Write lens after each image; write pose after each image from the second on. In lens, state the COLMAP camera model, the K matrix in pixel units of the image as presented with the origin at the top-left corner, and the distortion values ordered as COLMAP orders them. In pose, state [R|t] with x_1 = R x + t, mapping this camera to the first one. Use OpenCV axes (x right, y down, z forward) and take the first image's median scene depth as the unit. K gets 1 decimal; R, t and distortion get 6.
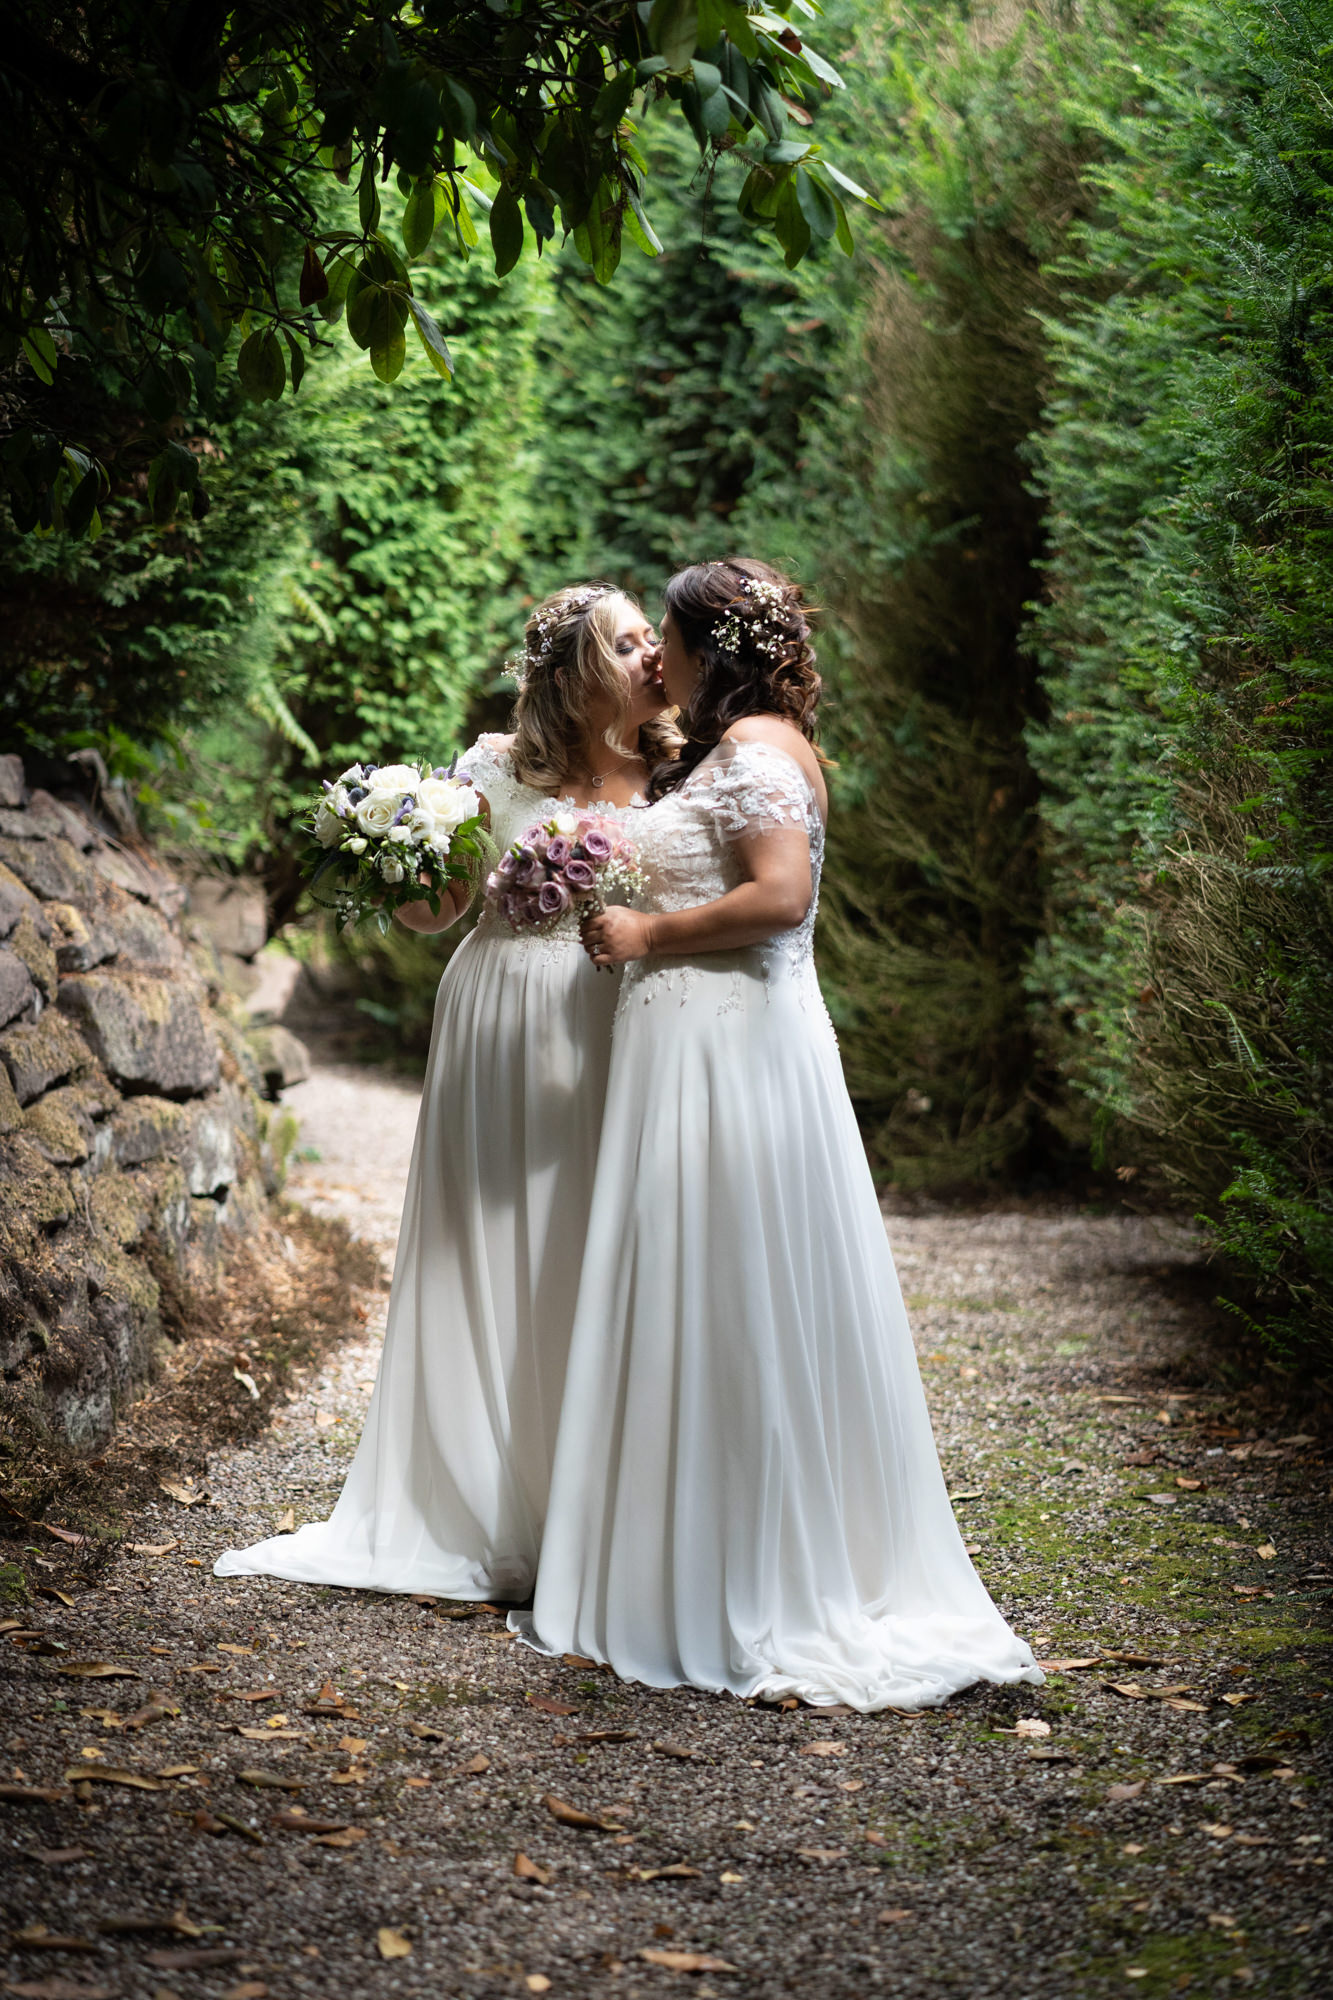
lens RADIAL K [[4824.6, 0, 667.2], [0, 4824.6, 879.2], [0, 0, 1]] dist [-0.024000, 0.266463]
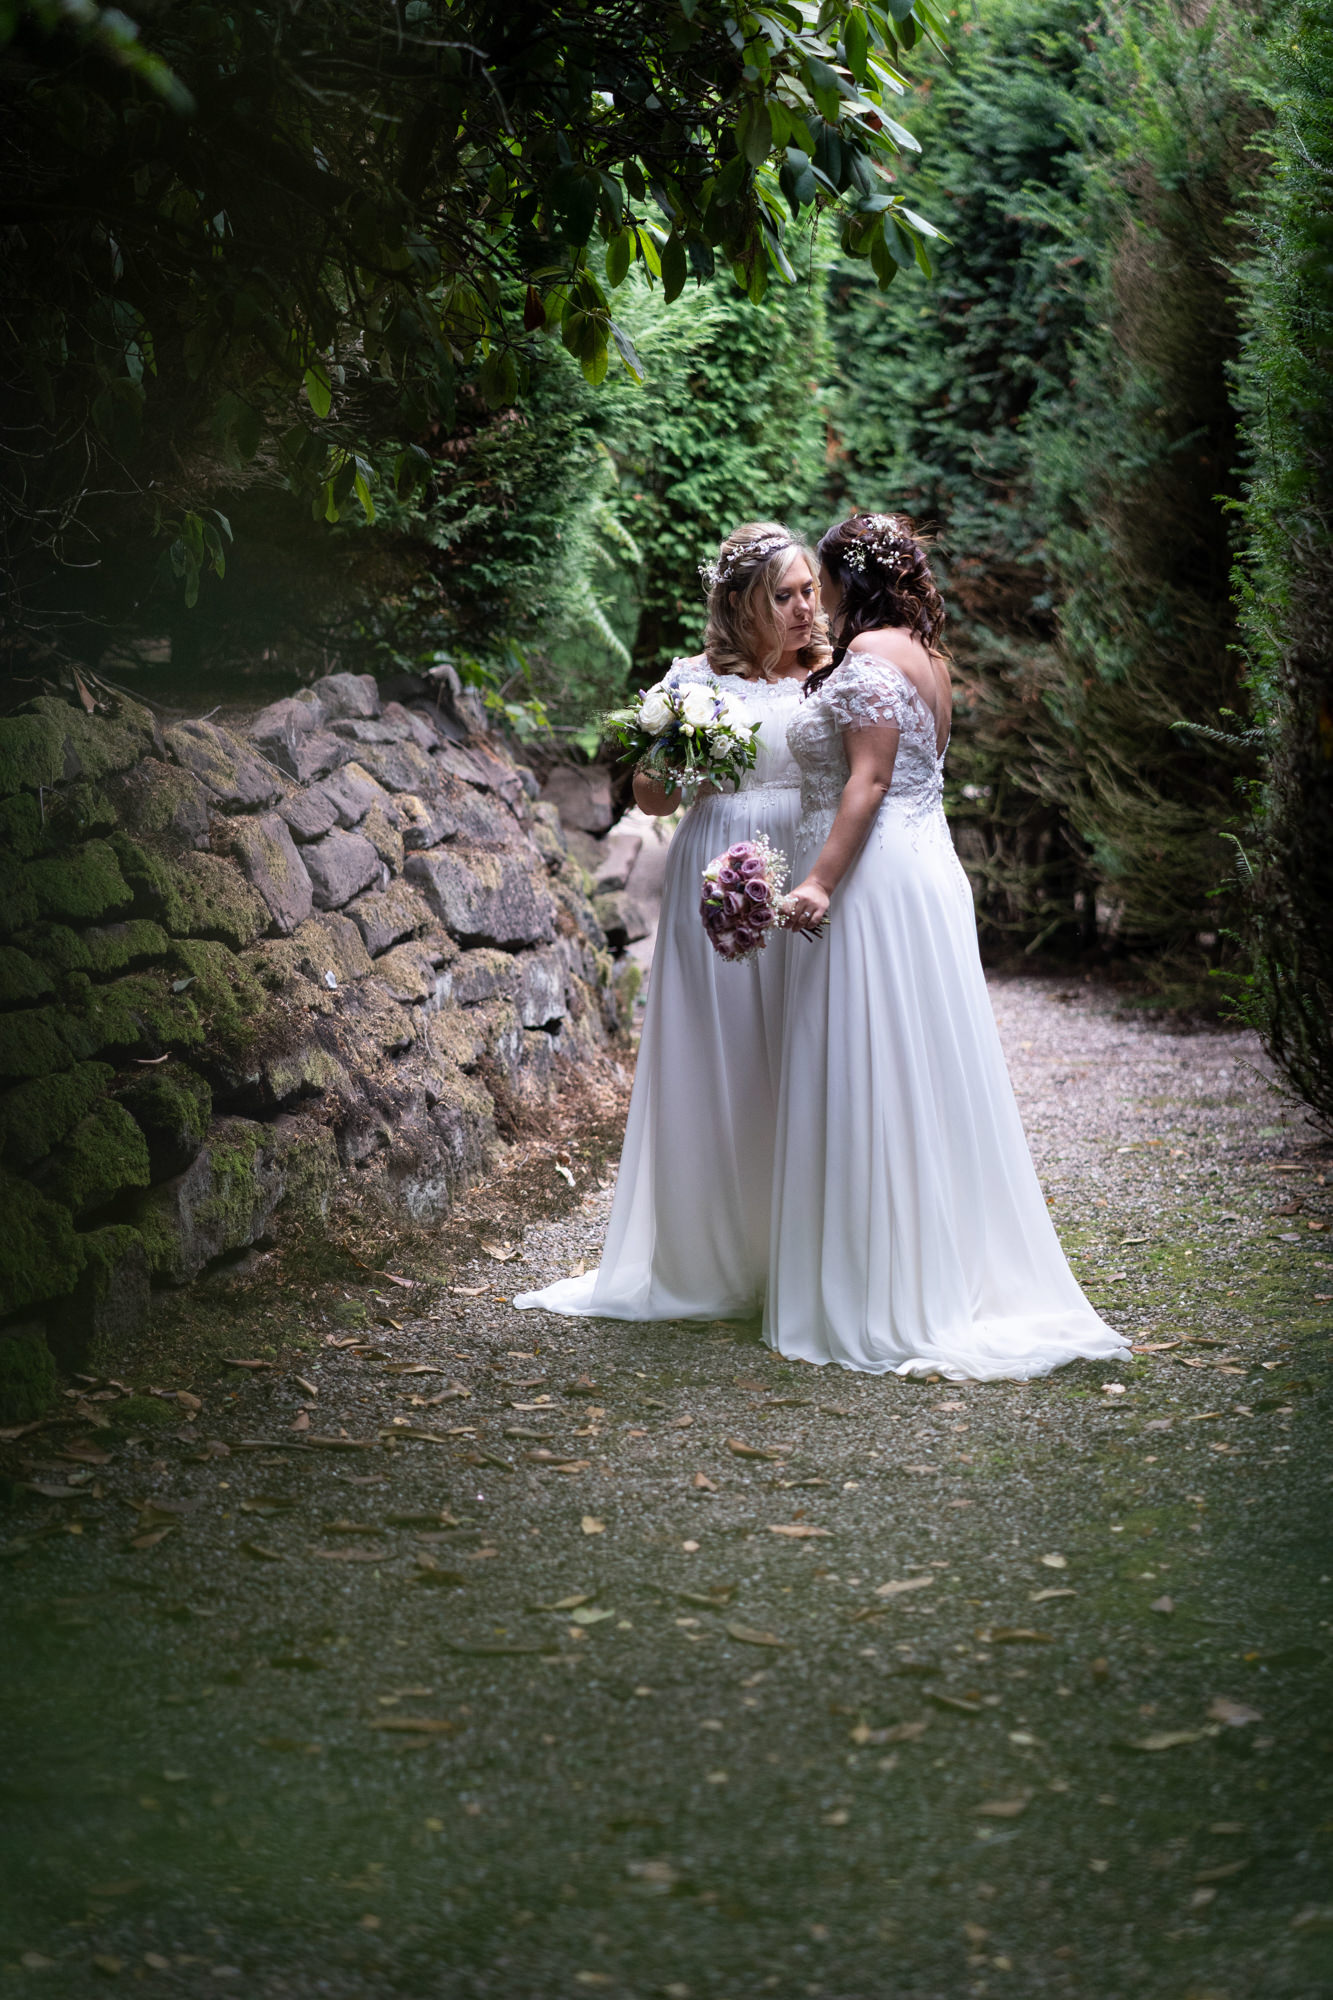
lens RADIAL K [[4824.6, 0, 667.2], [0, 4824.6, 879.2], [0, 0, 1]] dist [-0.024000, 0.266463]
pose [[0.994049, -0.039335, -0.101589, 0.067940], [0.041970, 0.998832, 0.023930, -0.000024], [0.100529, -0.028052, 0.994539, -0.230772]]
